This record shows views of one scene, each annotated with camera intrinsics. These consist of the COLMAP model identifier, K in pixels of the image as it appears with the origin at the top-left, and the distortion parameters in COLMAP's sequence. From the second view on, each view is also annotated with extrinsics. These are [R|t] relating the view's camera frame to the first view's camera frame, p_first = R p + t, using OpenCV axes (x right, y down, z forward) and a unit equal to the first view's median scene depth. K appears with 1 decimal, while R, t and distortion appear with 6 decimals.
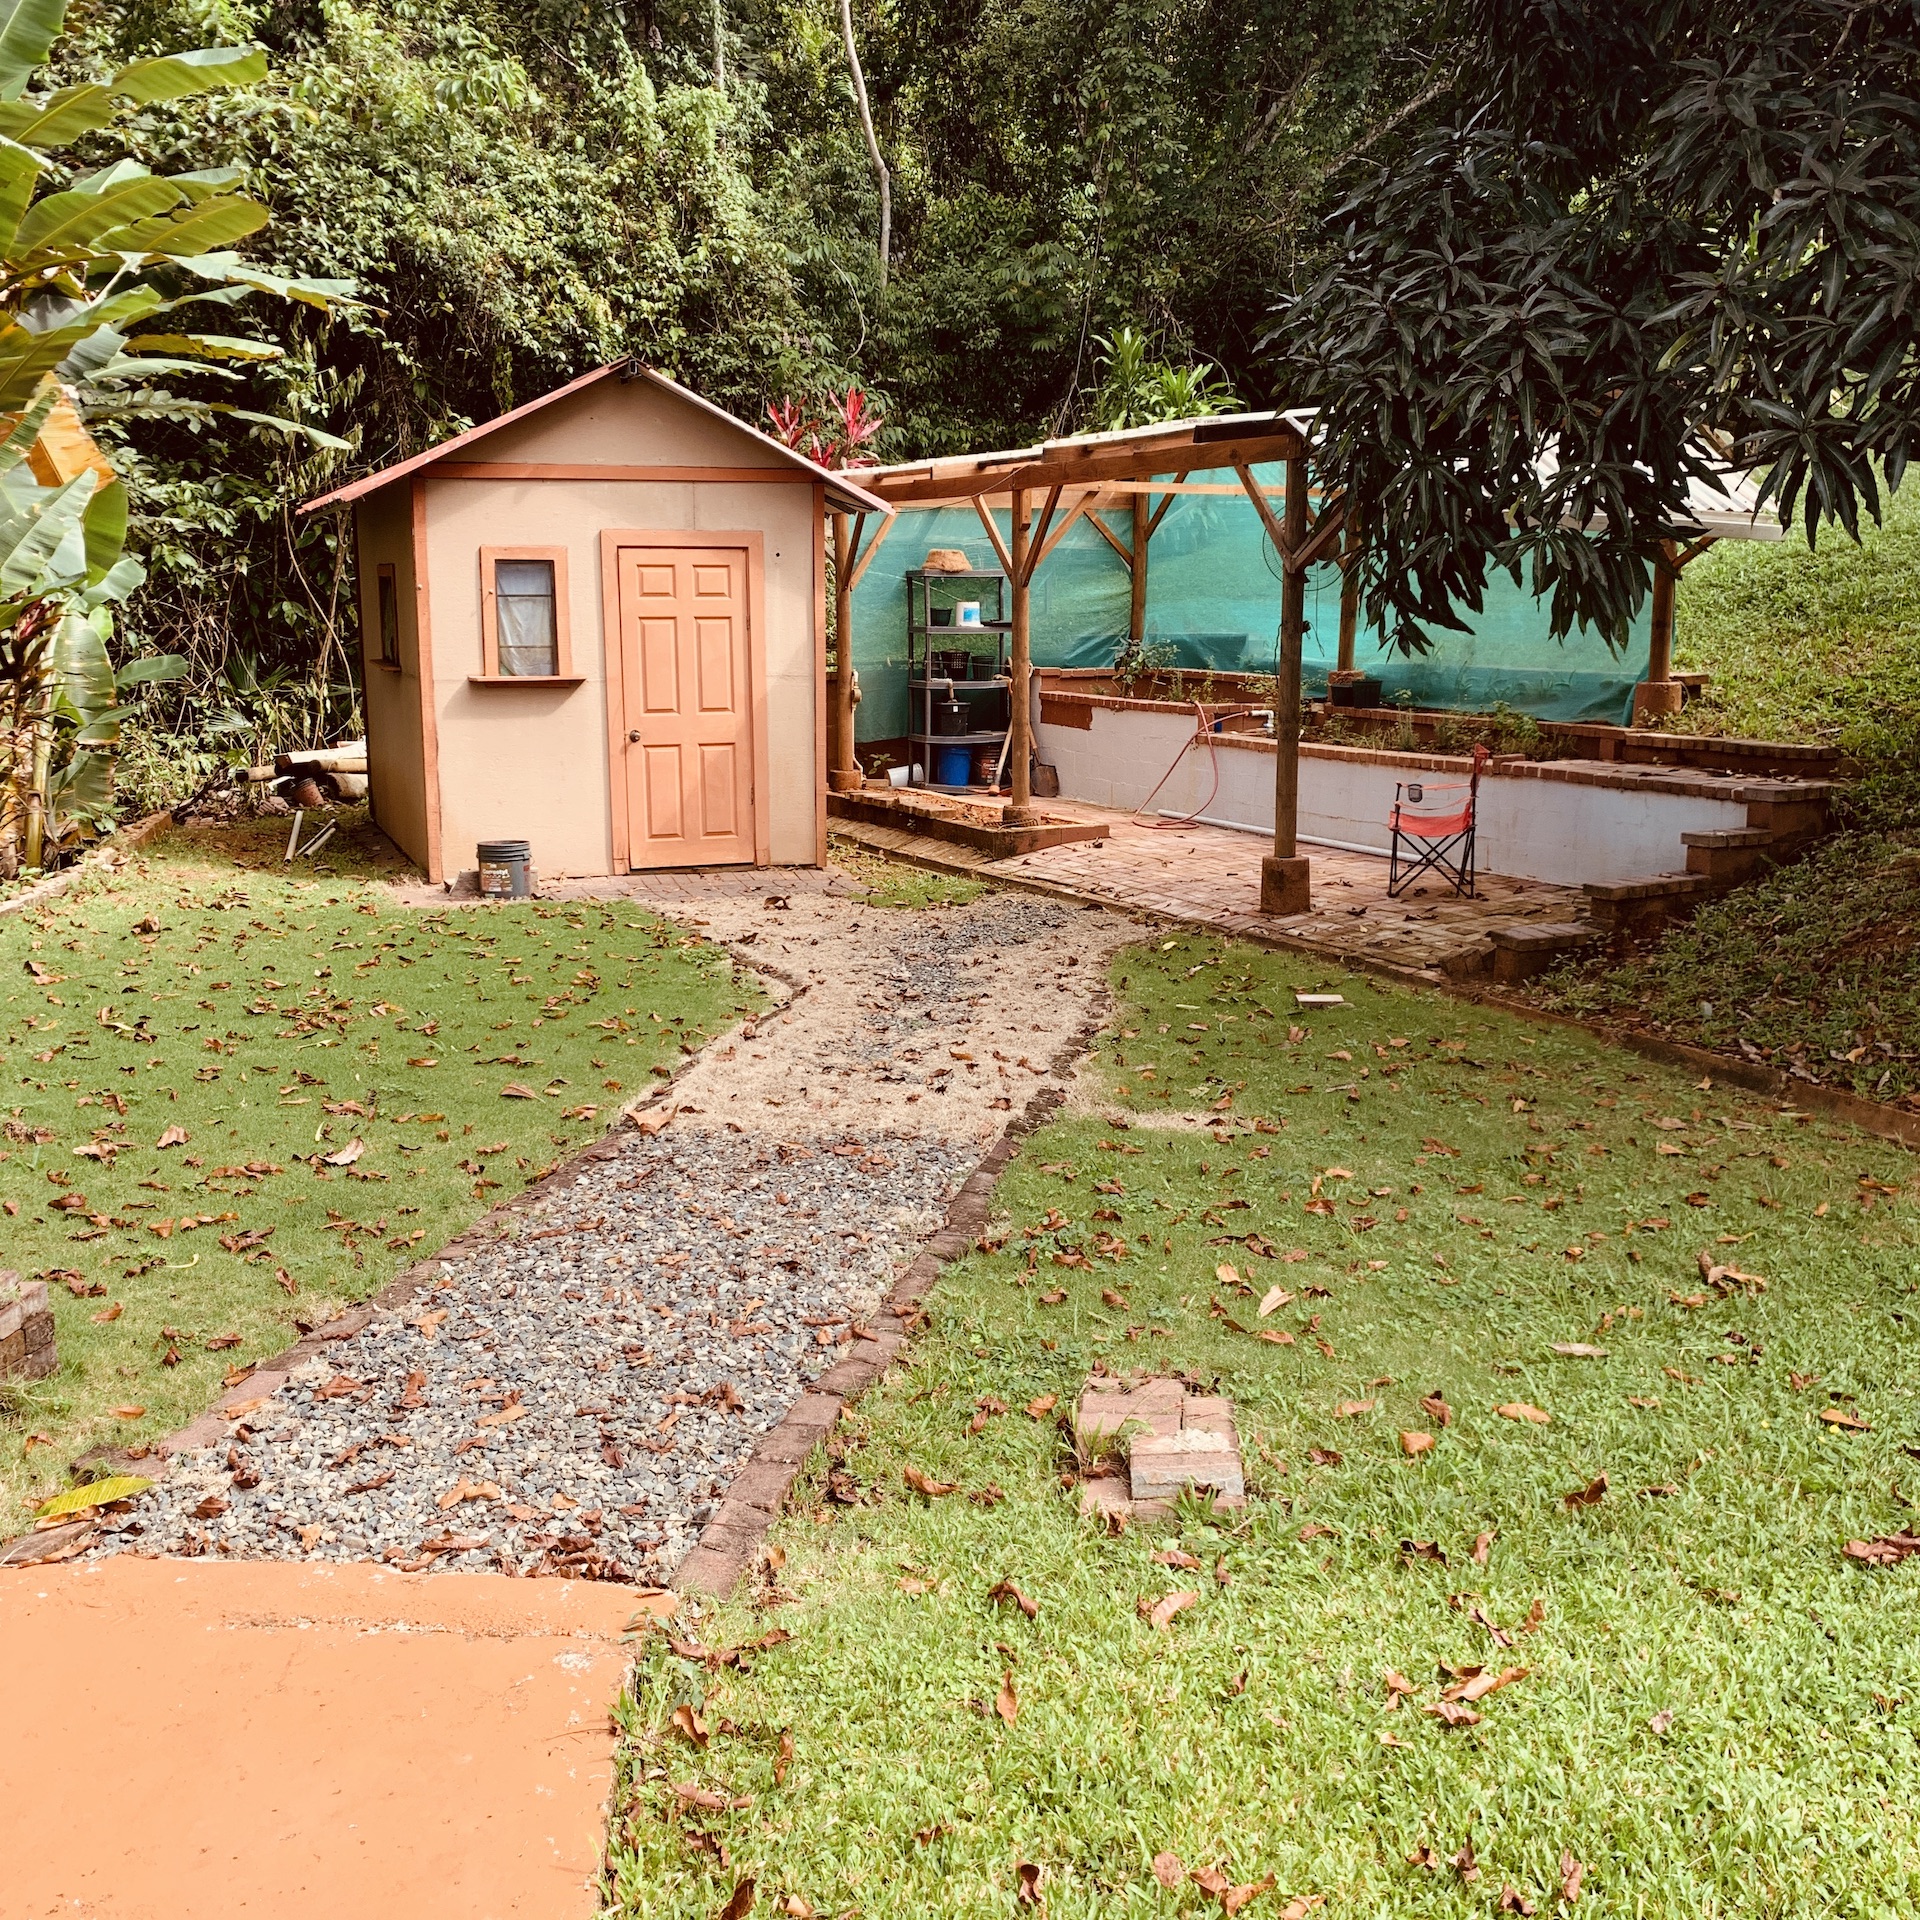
lens RADIAL K [[1995.6, 0, 960.0], [0, 1995.6, 960.0], [0, 0, 1]] dist [0.229196, -0.727110]
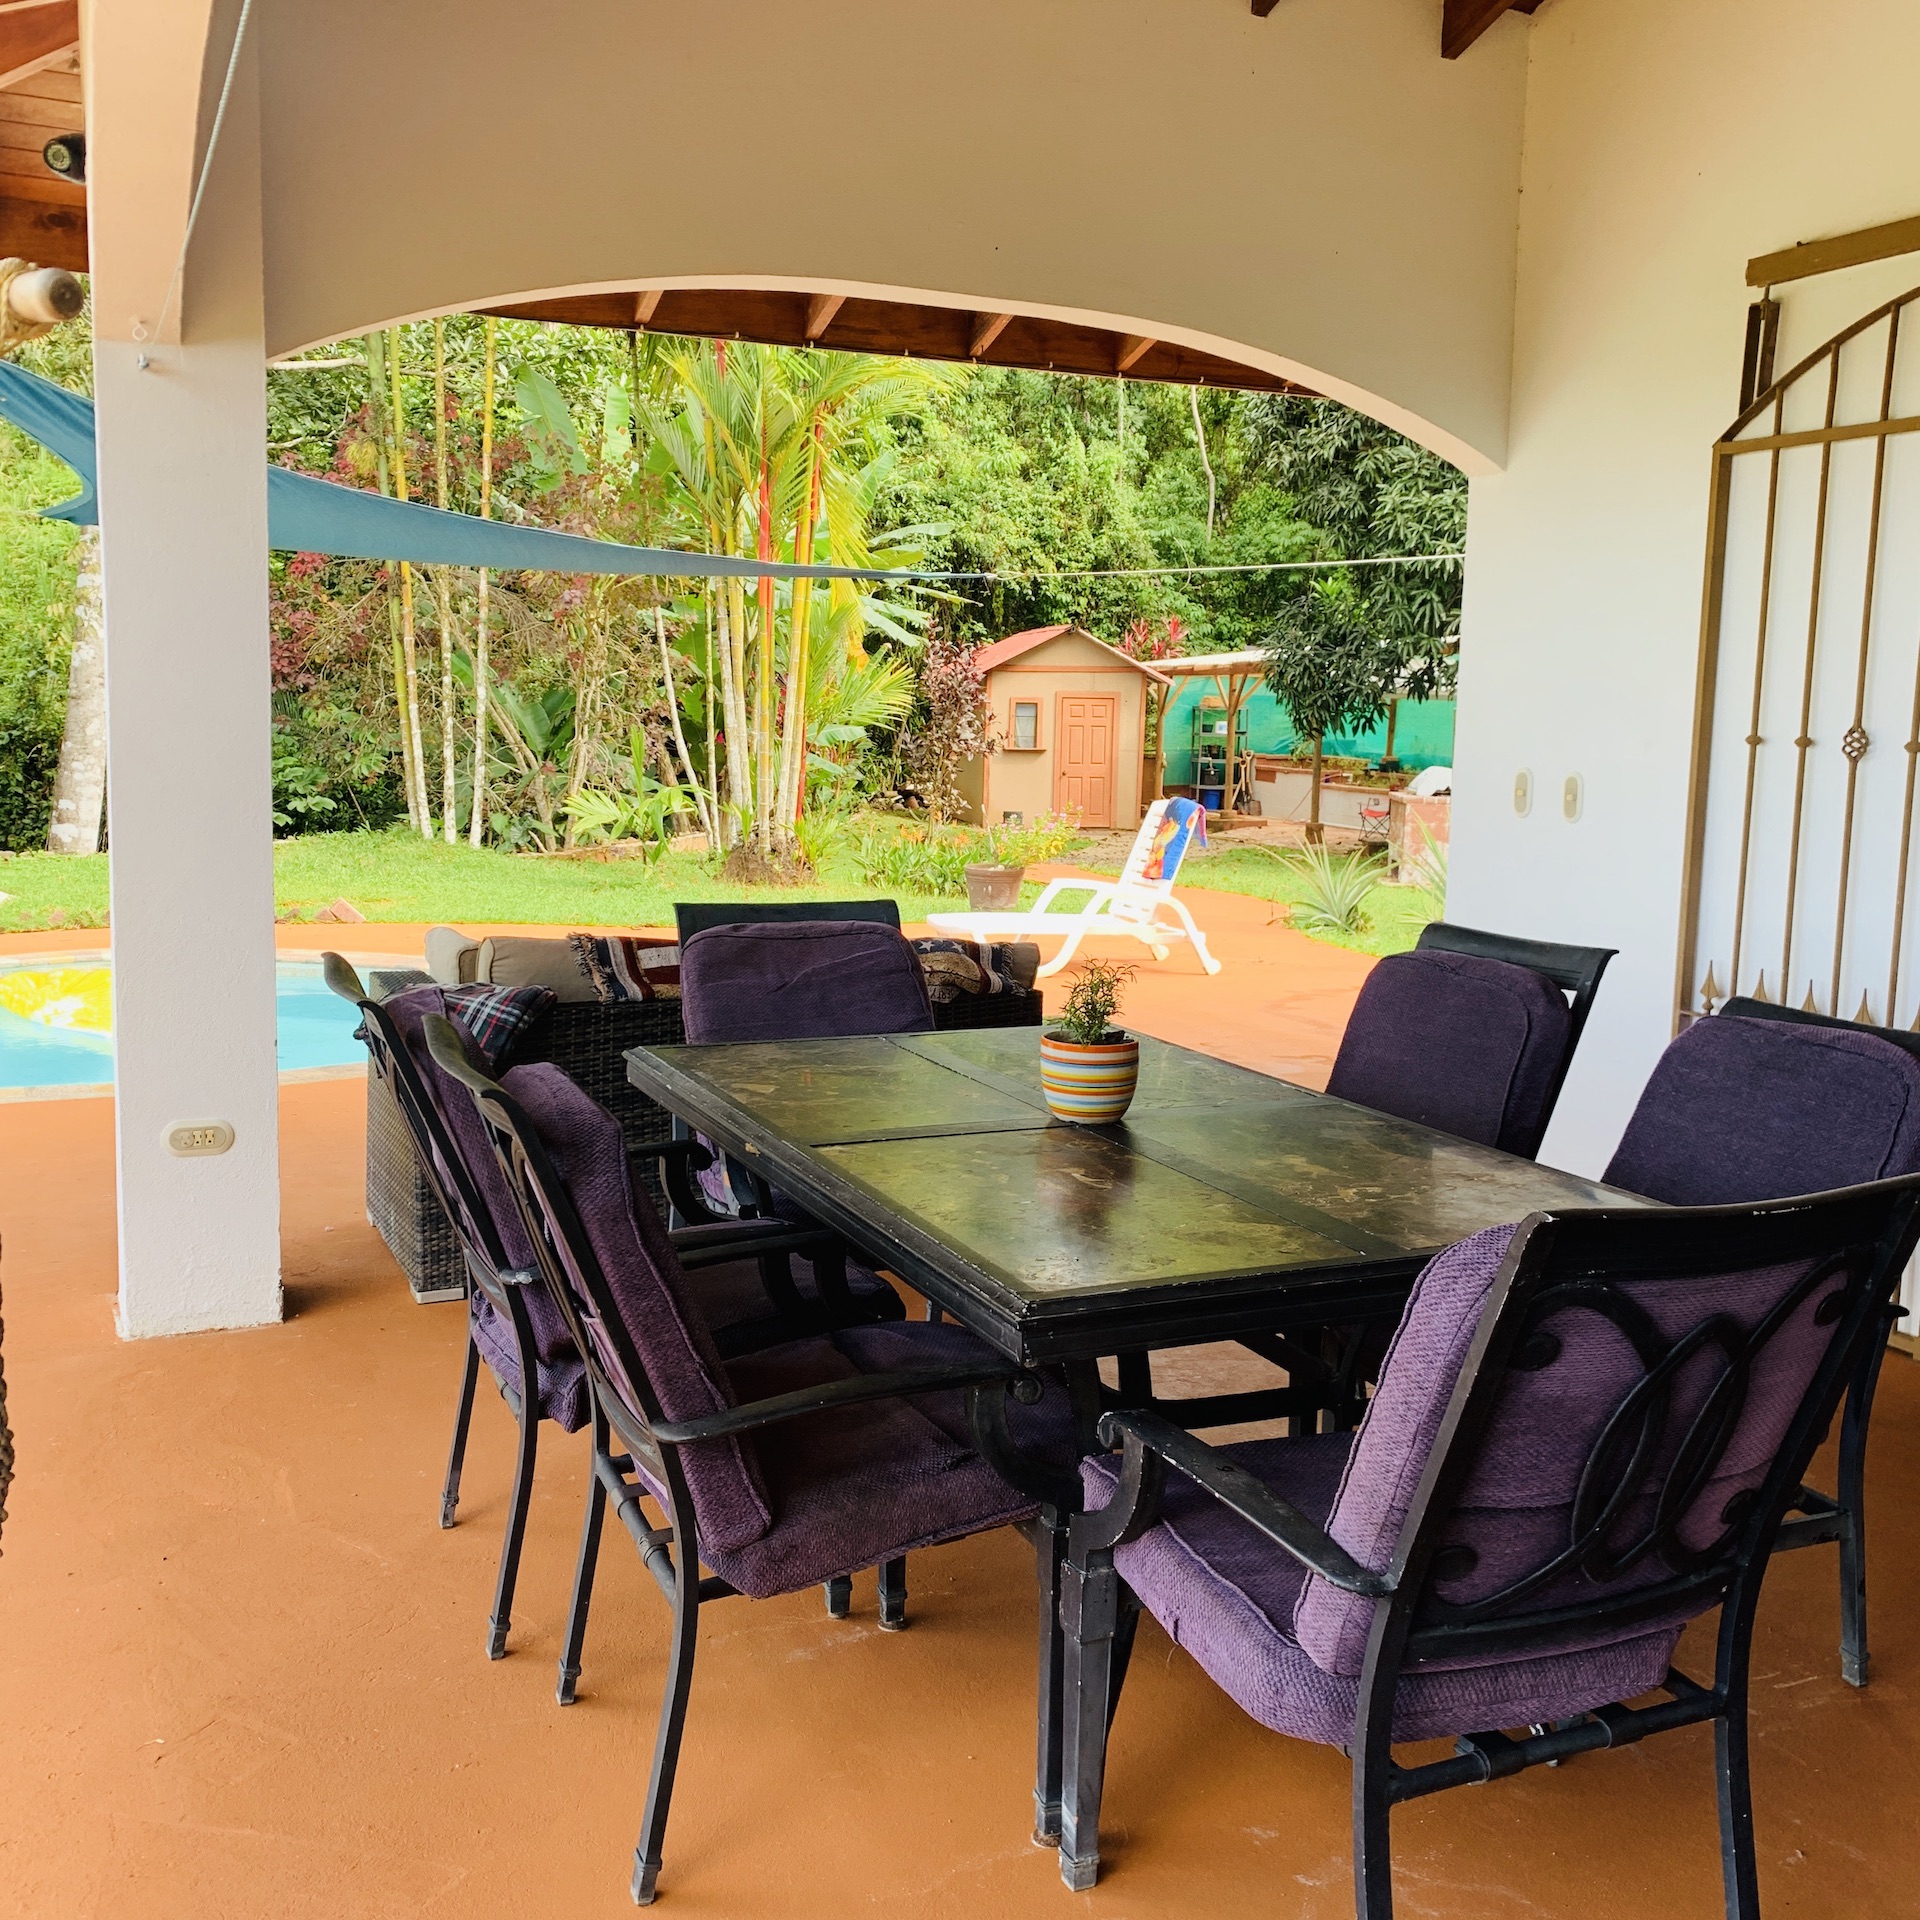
lens RADIAL K [[1995.6, 0, 960.0], [0, 1995.6, 960.0], [0, 0, 1]] dist [0.229196, -0.727110]
pose [[0.981915, 0.047802, -0.183188, 0.116242], [-0.057913, 0.997056, -0.050246, 0.166258], [0.180247, 0.059946, 0.981793, -0.951098]]
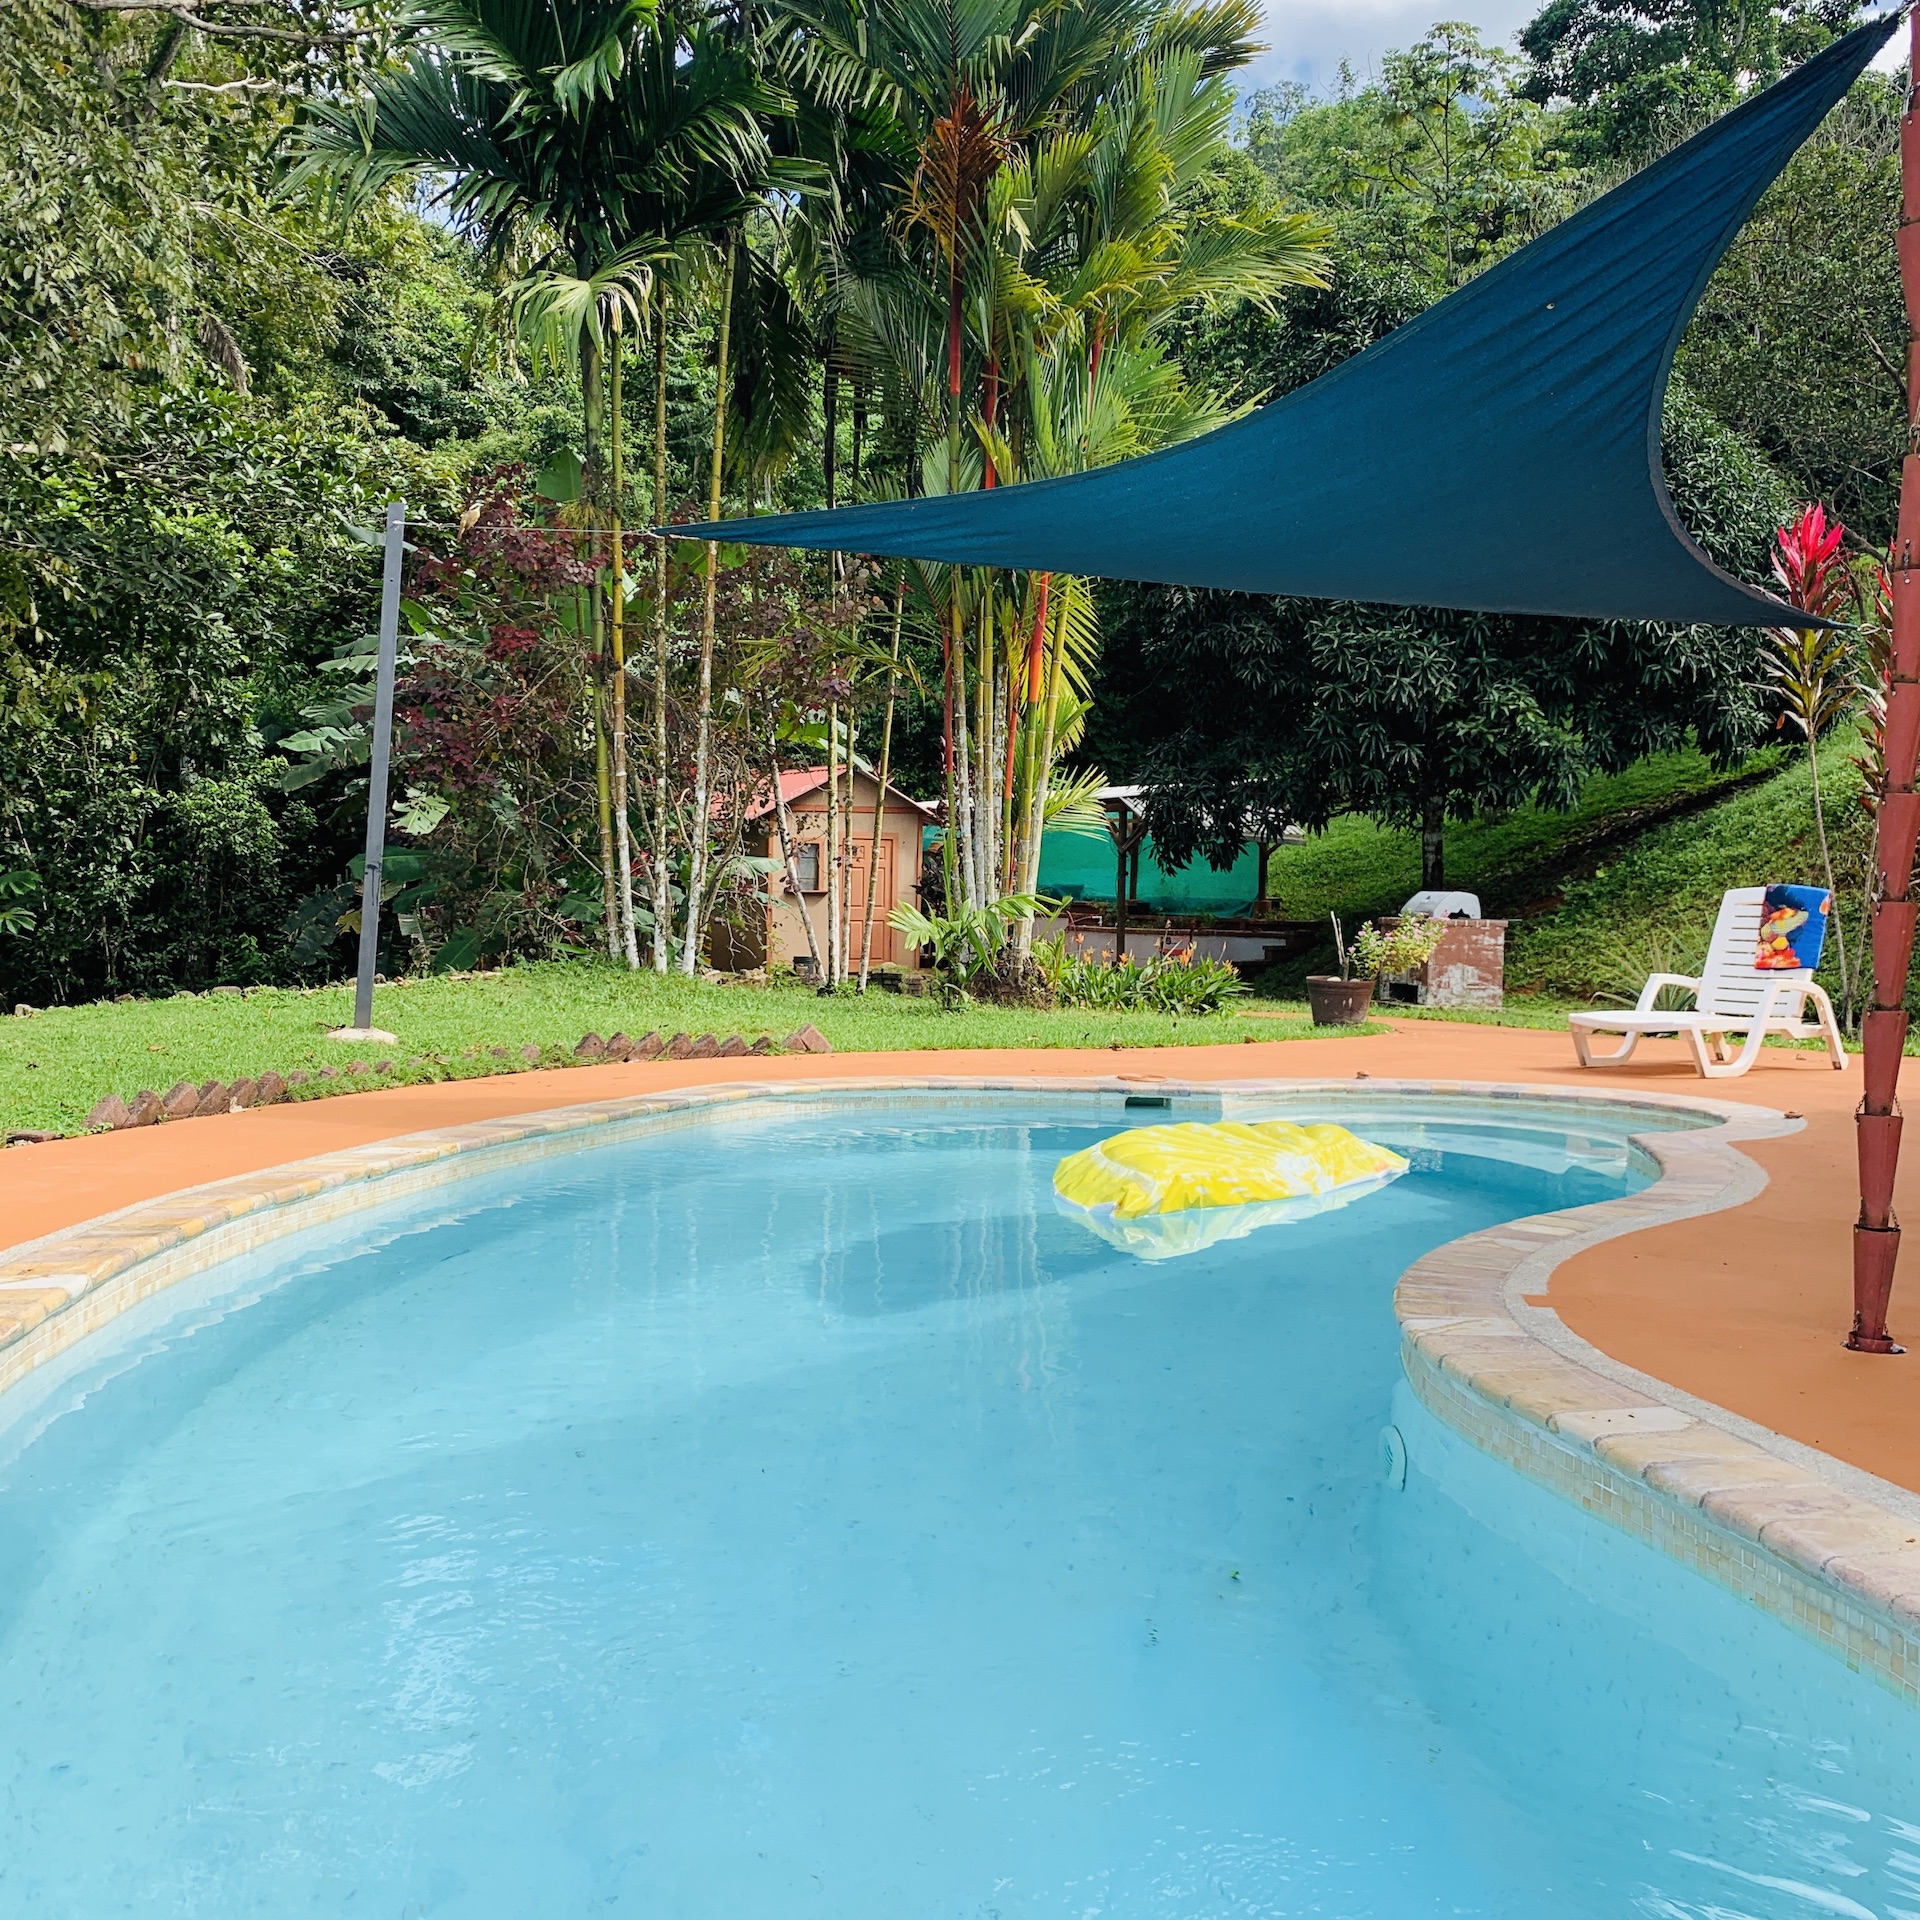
lens RADIAL K [[1995.6, 0, 960.0], [0, 1995.6, 960.0], [0, 0, 1]] dist [0.229196, -0.727110]
pose [[0.991227, 0.012766, 0.131554, -0.226632], [0.006033, 0.989917, -0.141521, 0.184791], [-0.132034, 0.141073, 0.981155, -0.888964]]
